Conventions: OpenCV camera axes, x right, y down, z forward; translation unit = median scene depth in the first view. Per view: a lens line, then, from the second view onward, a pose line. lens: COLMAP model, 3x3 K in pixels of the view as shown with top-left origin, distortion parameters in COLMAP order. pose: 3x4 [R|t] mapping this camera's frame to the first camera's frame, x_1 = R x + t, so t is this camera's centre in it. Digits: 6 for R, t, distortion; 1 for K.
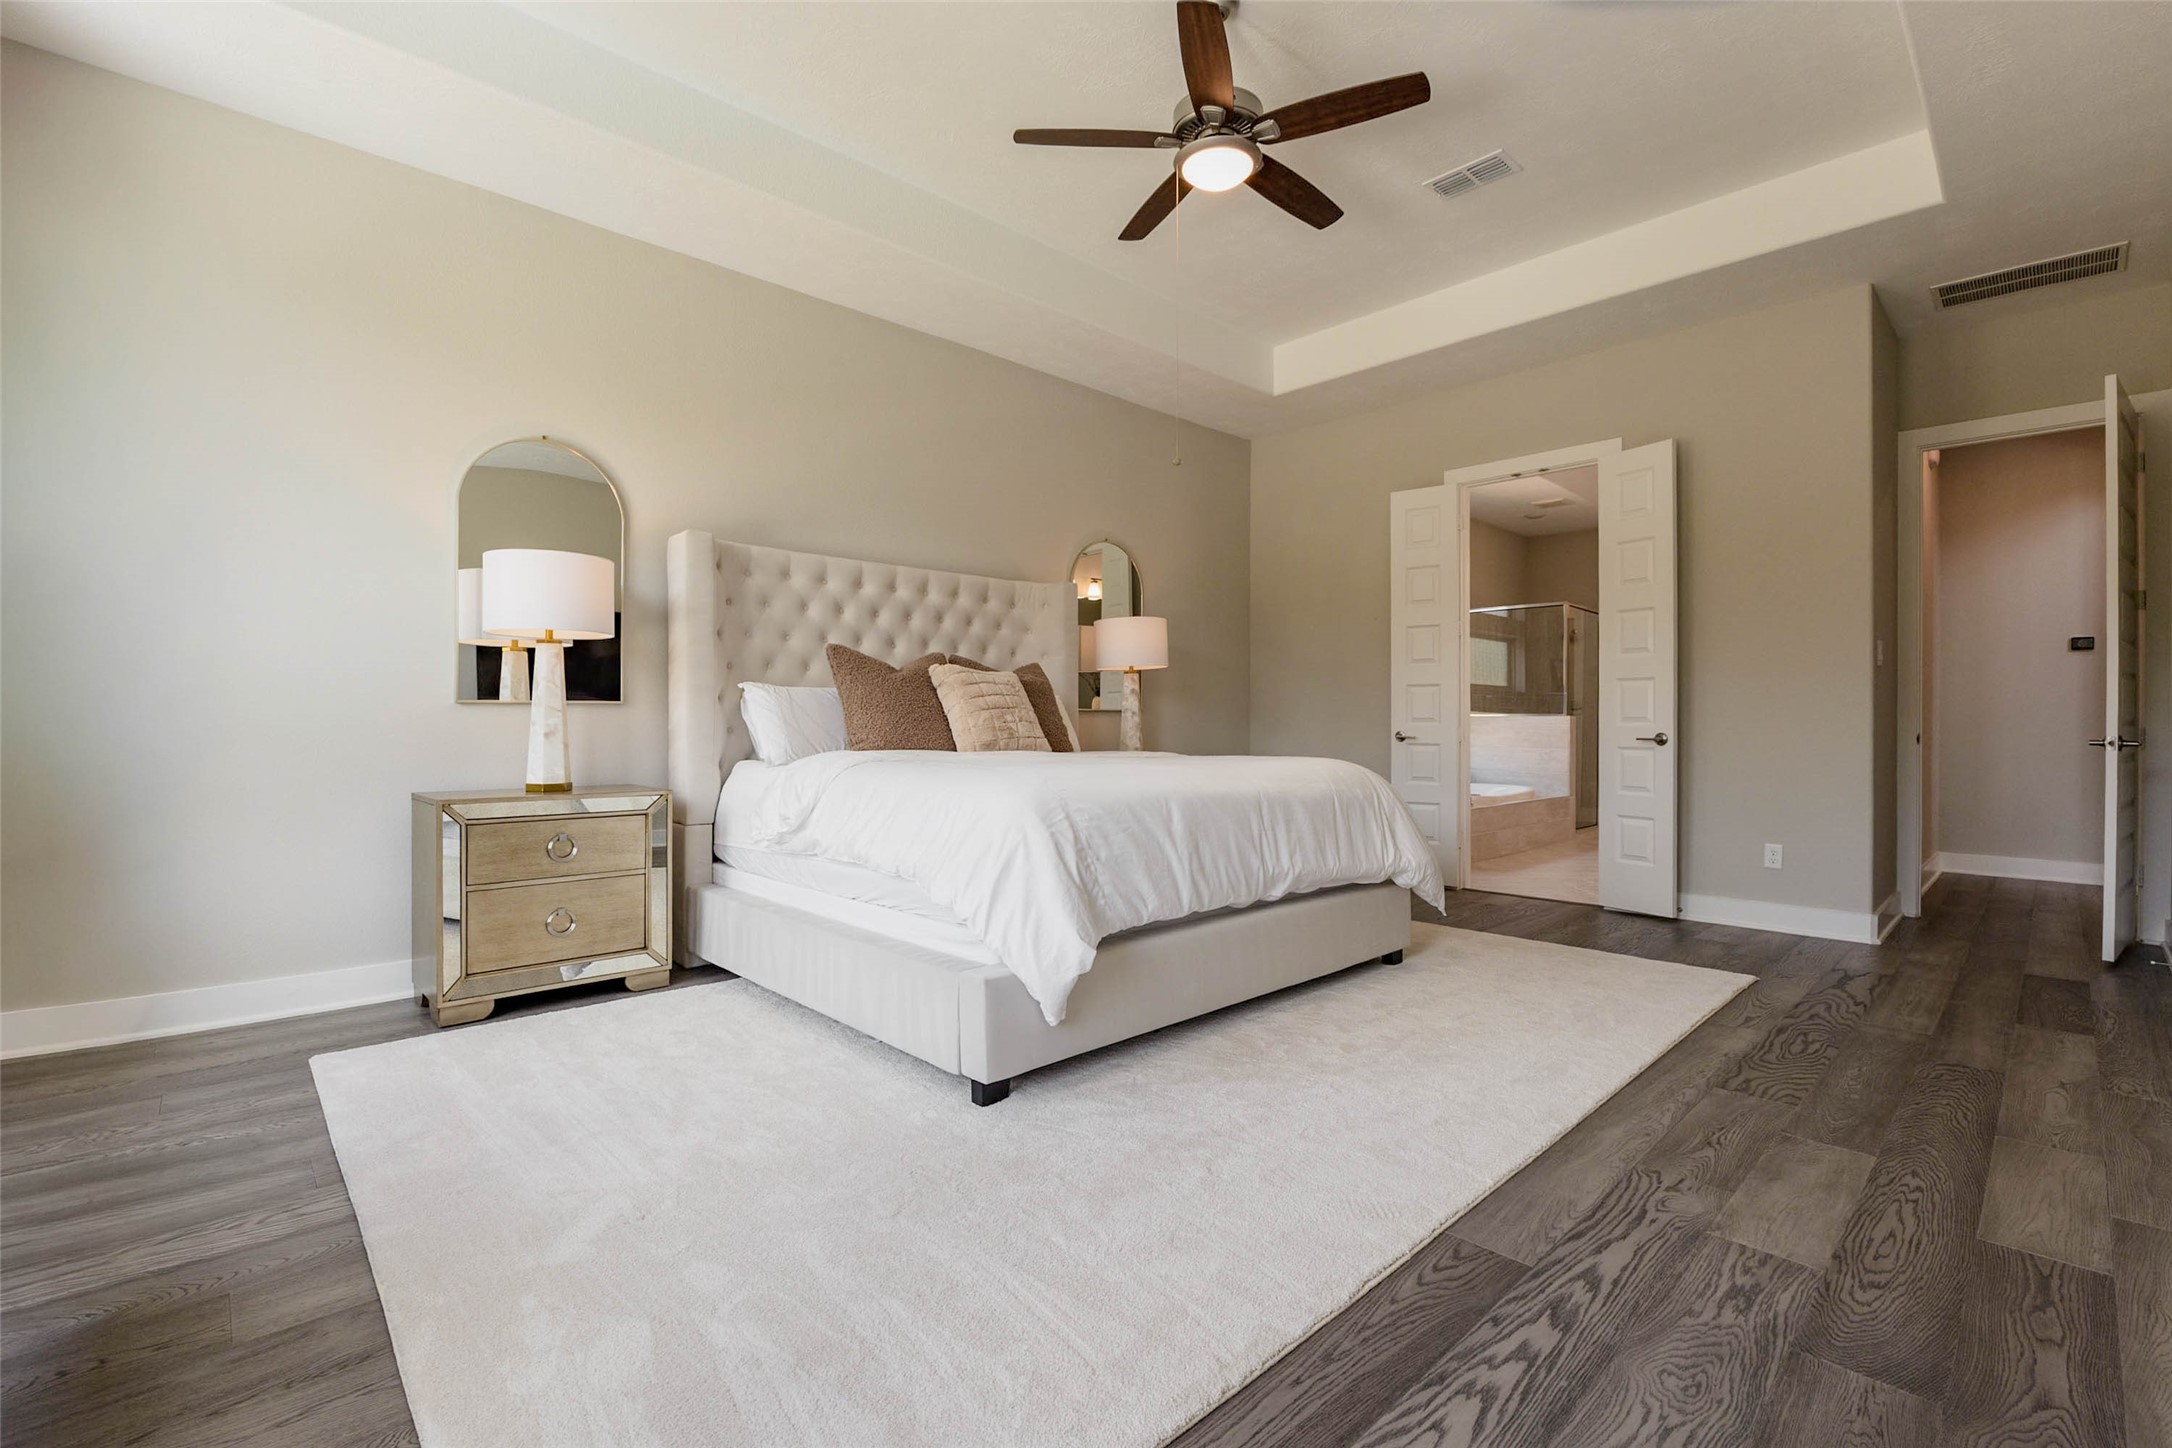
lens RADIAL K [[950.3, 0, 1064.8], [0, 950.3, 736.4], [0, 0, 1]] dist [0.009125, 0.000138]
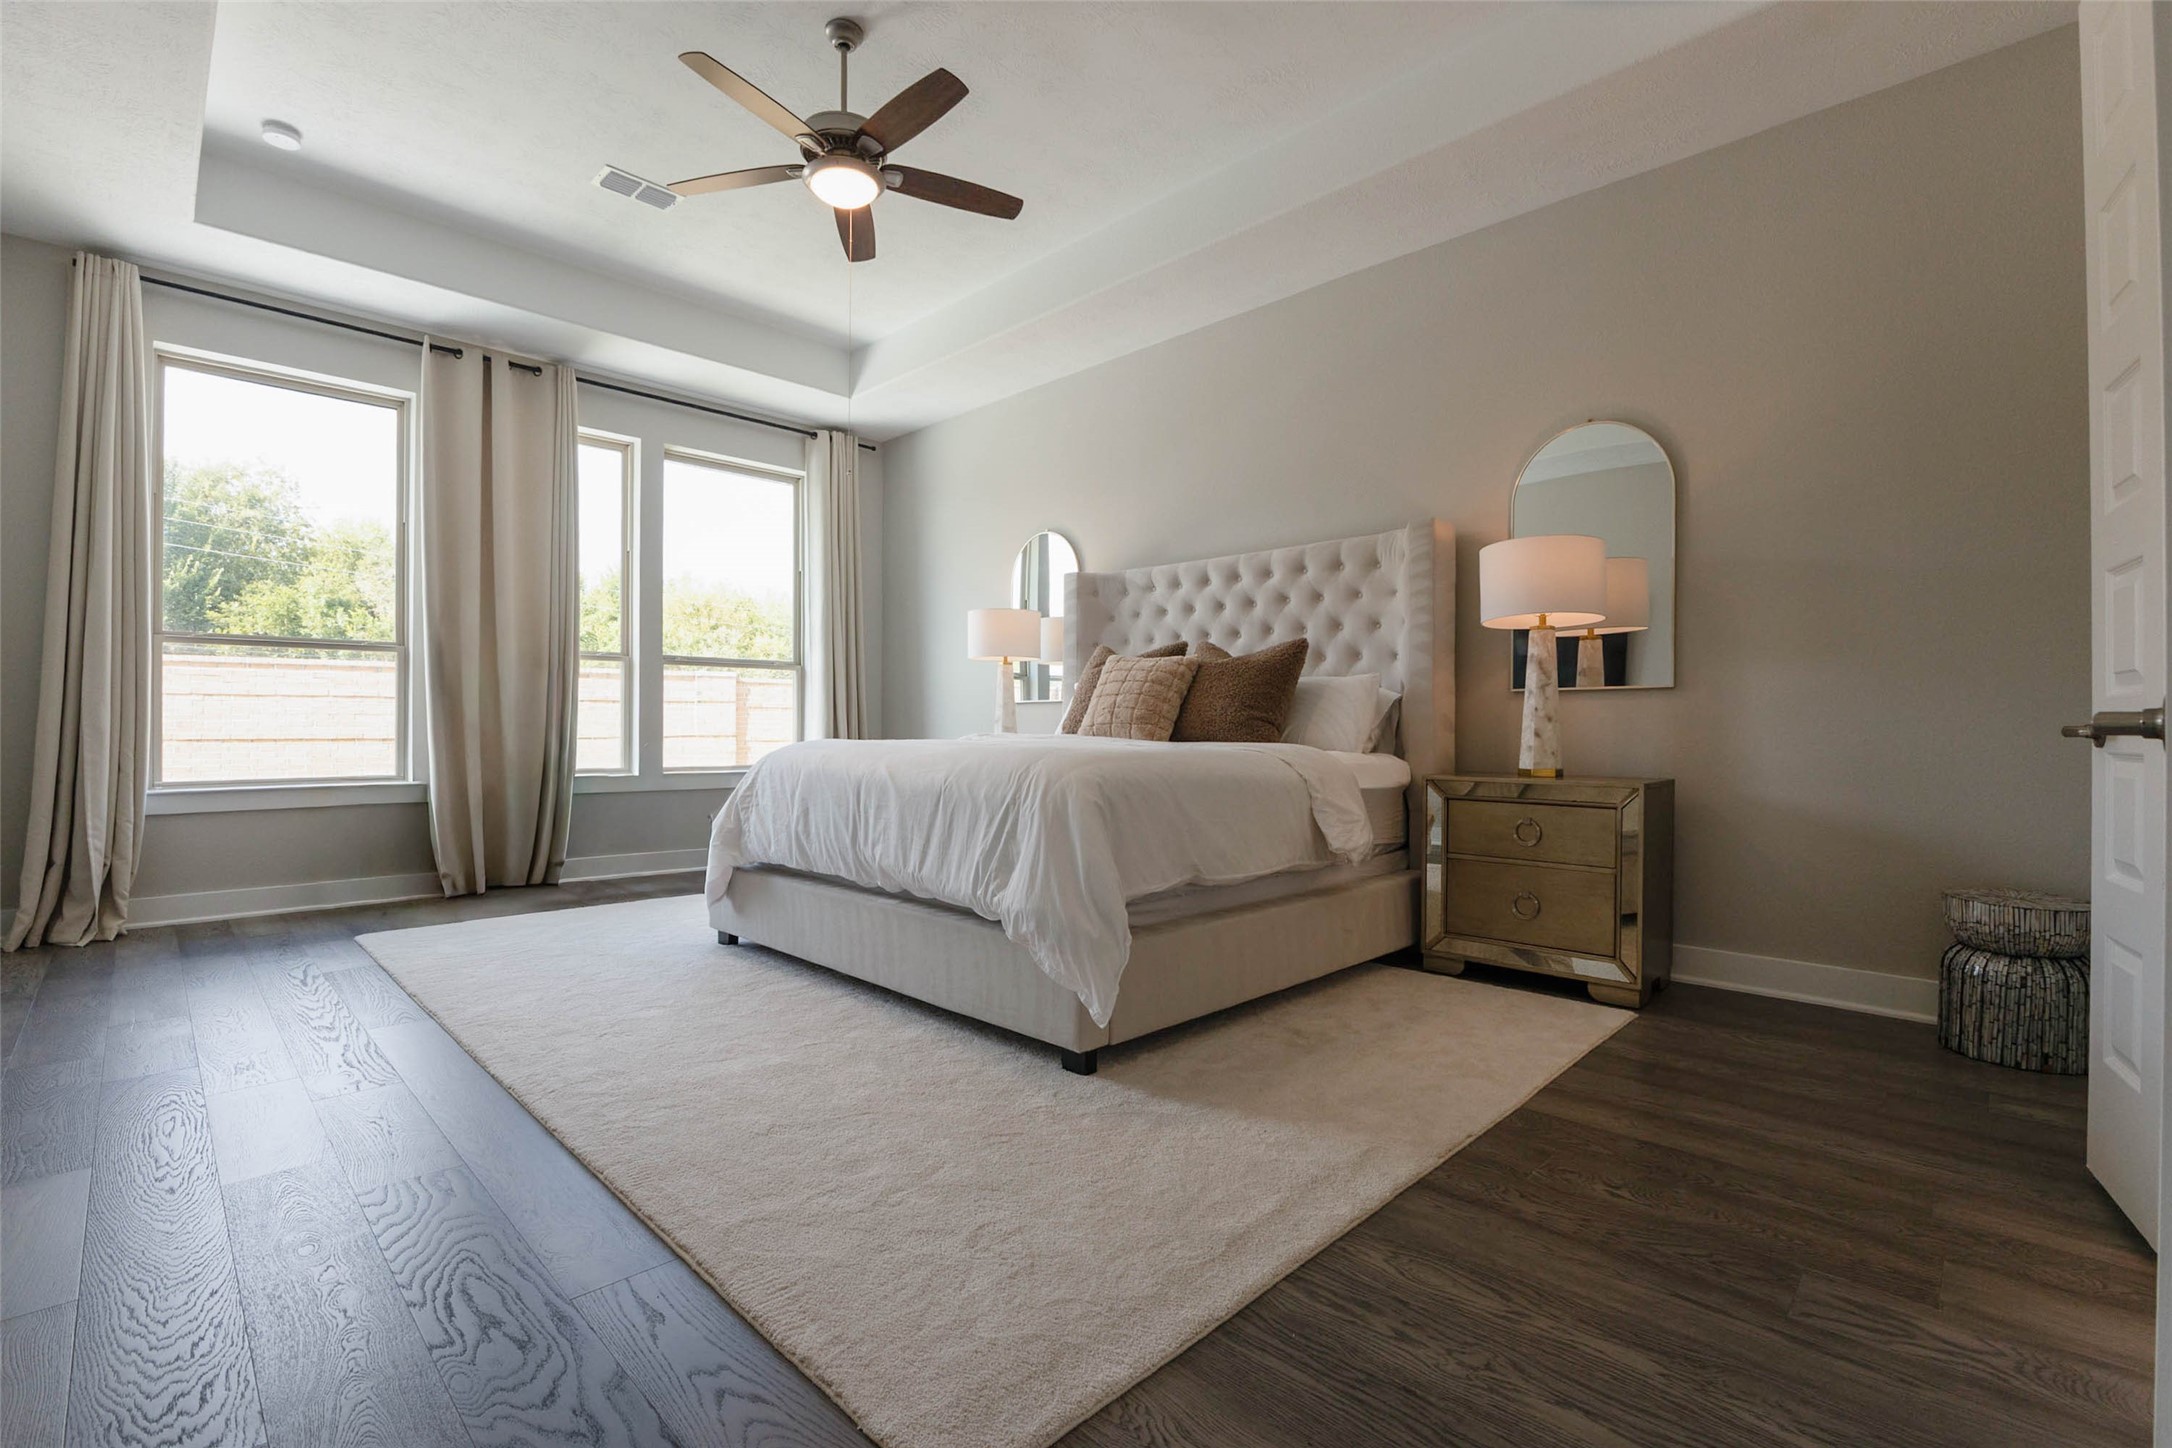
lens RADIAL K [[920.0, 0, 1089.3], [0, 920.0, 718.0], [0, 0, 1]] dist [0.007951, -0.000296]
pose [[0.047197, -0.000936, -0.998885, 0.883549], [-0.019319, 0.999812, -0.001850, -0.002490], [0.998699, 0.019385, 0.047170, 0.888712]]
